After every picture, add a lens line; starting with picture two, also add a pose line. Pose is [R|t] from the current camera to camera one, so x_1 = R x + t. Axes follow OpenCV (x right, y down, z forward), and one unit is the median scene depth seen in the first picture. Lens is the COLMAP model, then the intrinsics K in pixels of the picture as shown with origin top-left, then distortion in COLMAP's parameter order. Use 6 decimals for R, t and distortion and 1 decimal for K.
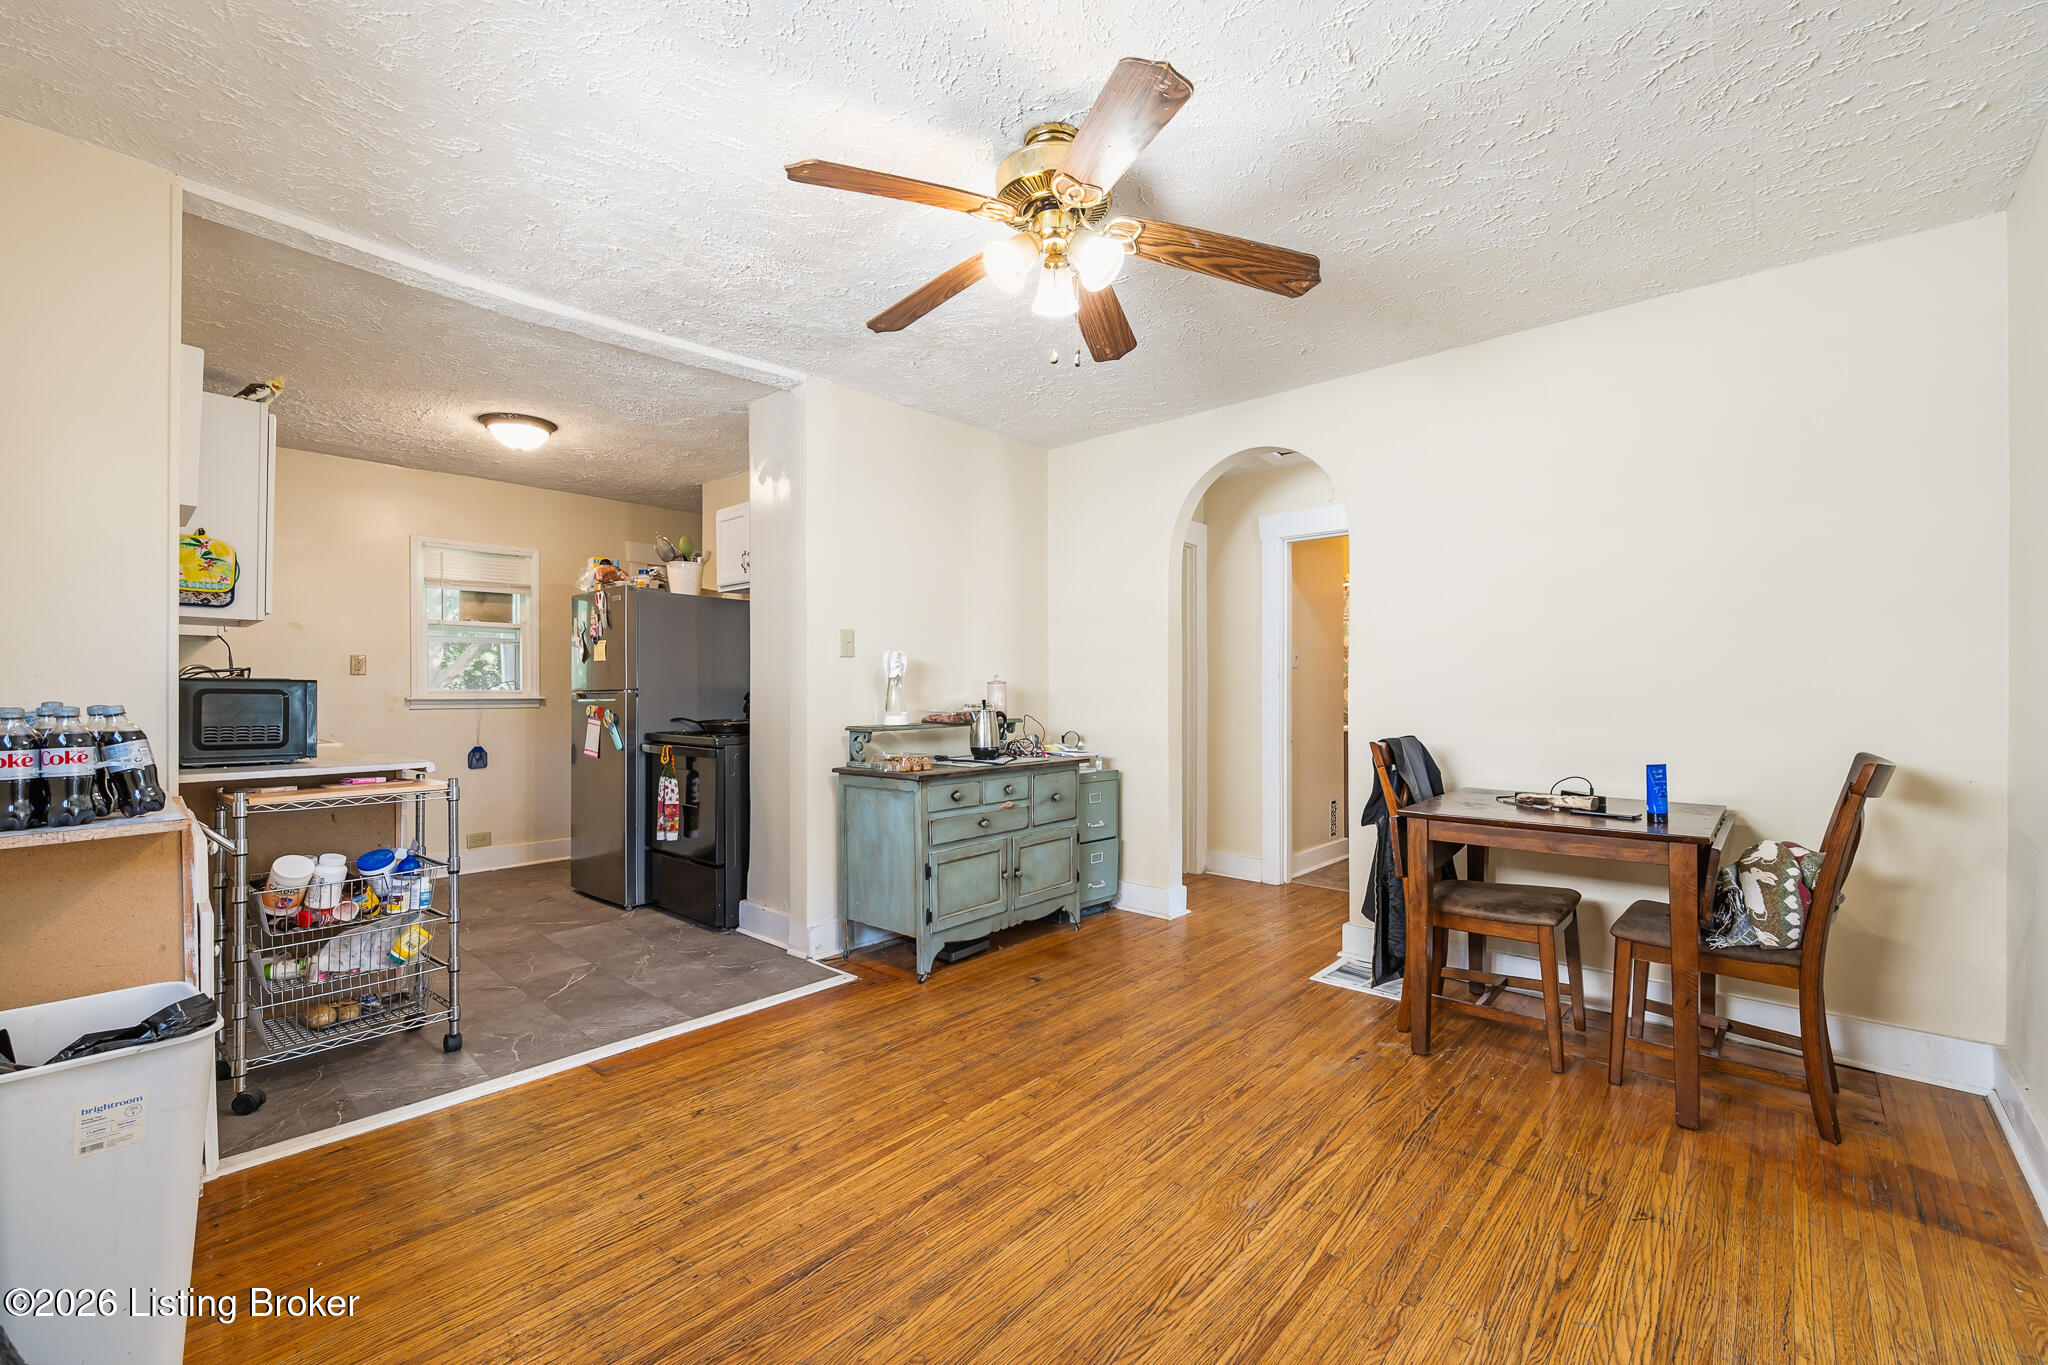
lens RADIAL K [[833.4, 0, 1026.9], [0, 833.4, 689.6], [0, 0, 1]] dist [-0.001846, -0.000102]
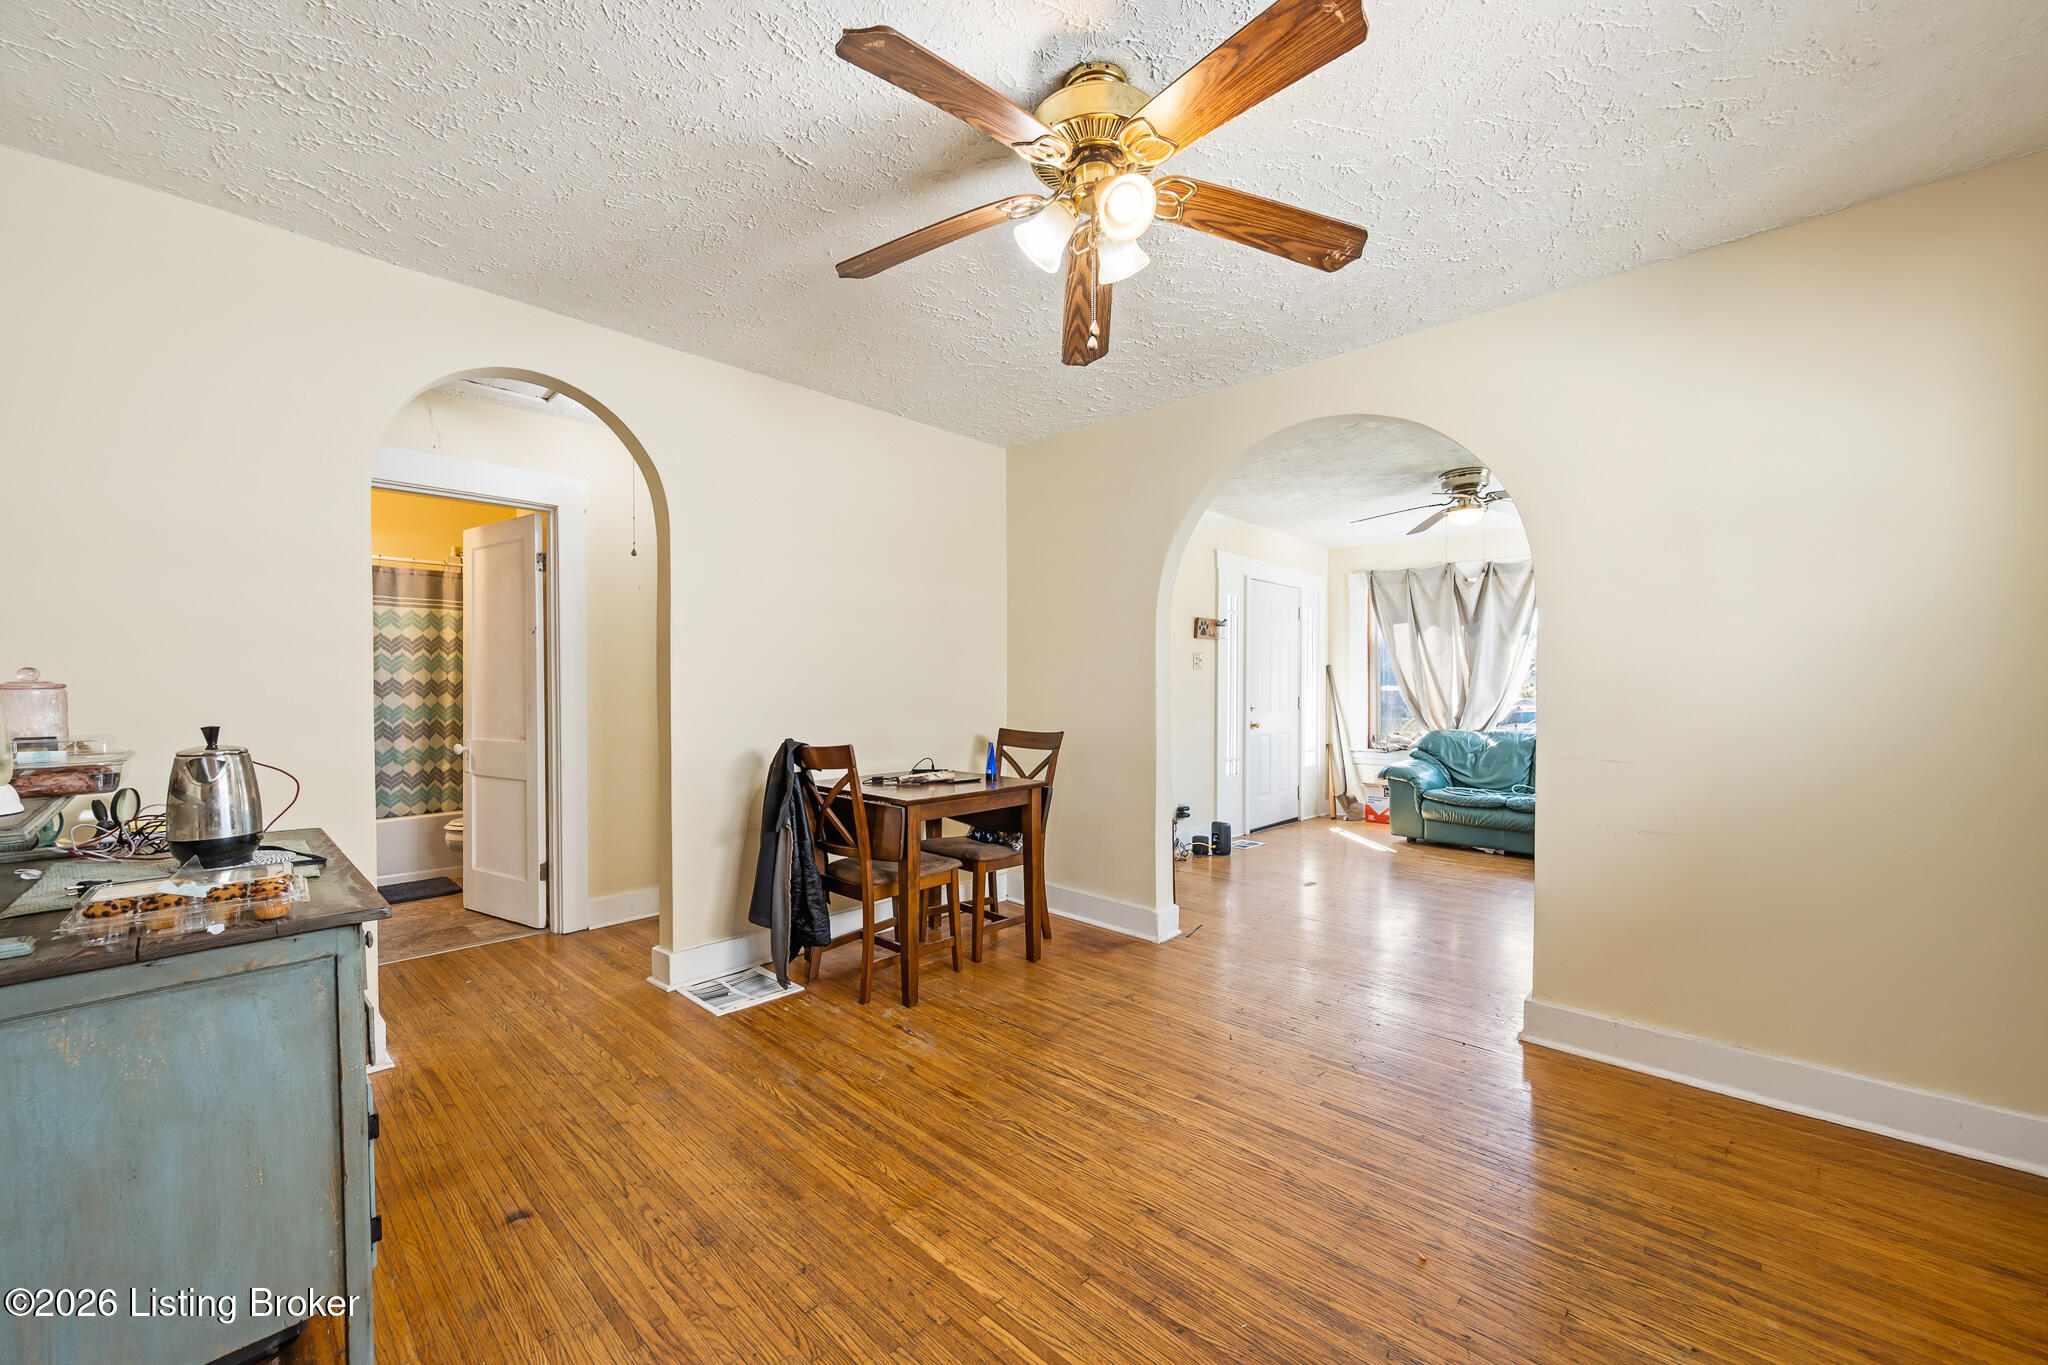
lens RADIAL K [[800.4, 0, 1017.4], [0, 800.4, 691.3], [0, 0, 1]] dist [0.000536, -0.000025]
pose [[0.034211, -0.004619, 0.999404, -0.509256], [0.001068, 0.999989, 0.004585, -0.007770], [-0.999414, 0.000910, 0.034215, 0.639484]]
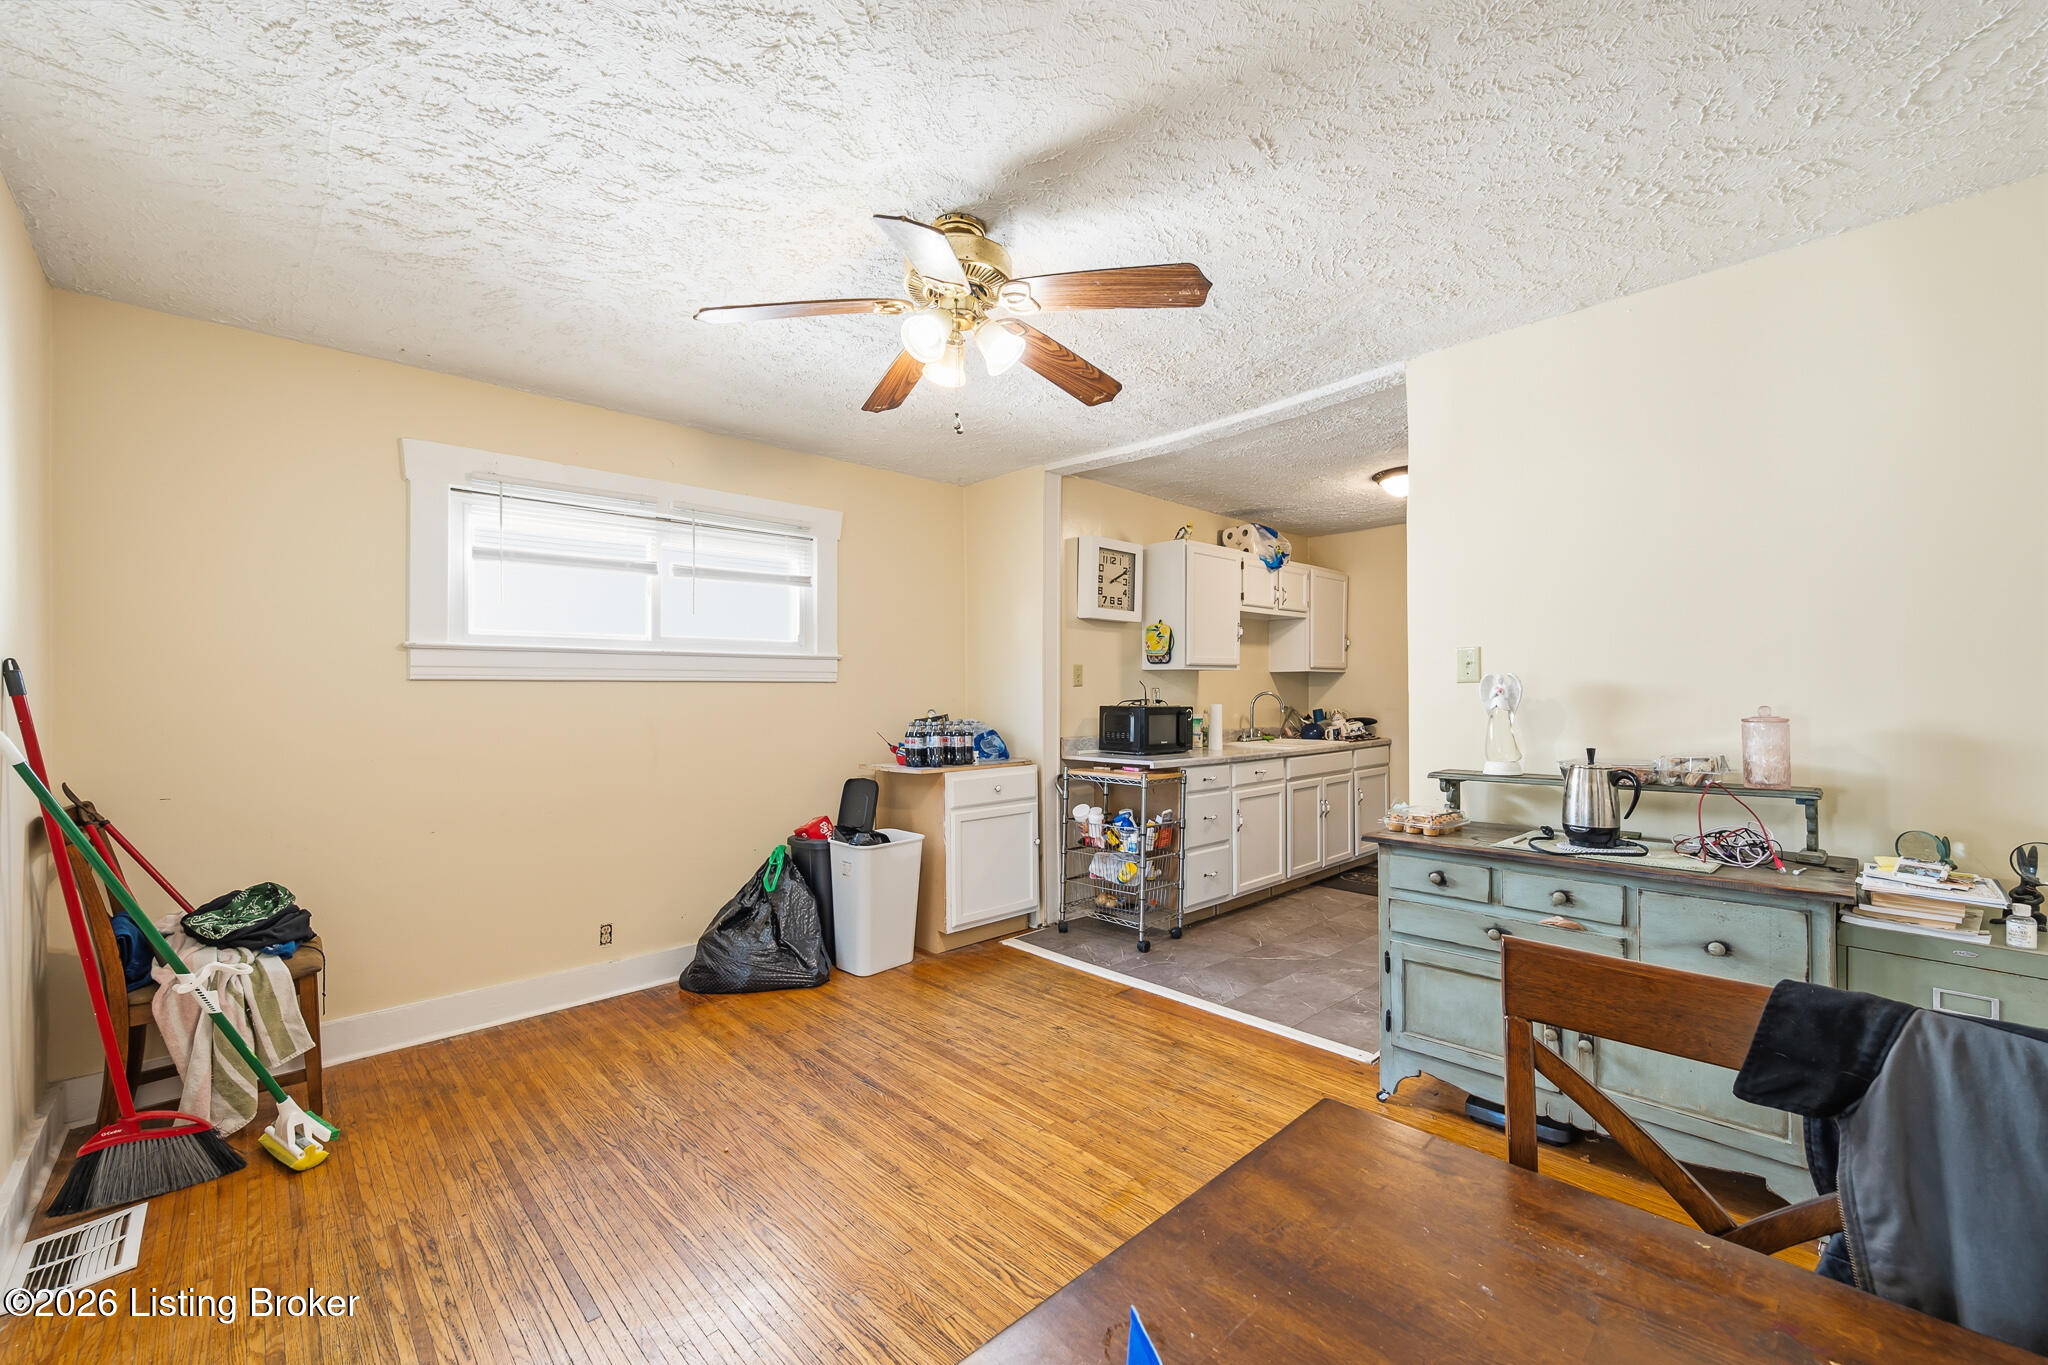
lens RADIAL K [[820.3, 0, 1019.3], [0, 820.3, 685.4], [0, 0, 1]] dist [0.001301, -0.000047]
pose [[-0.069921, -0.007163, -0.997527, 0.659731], [0.002923, 0.999968, -0.007385, -0.035205], [0.997548, -0.003432, -0.069898, 0.697993]]
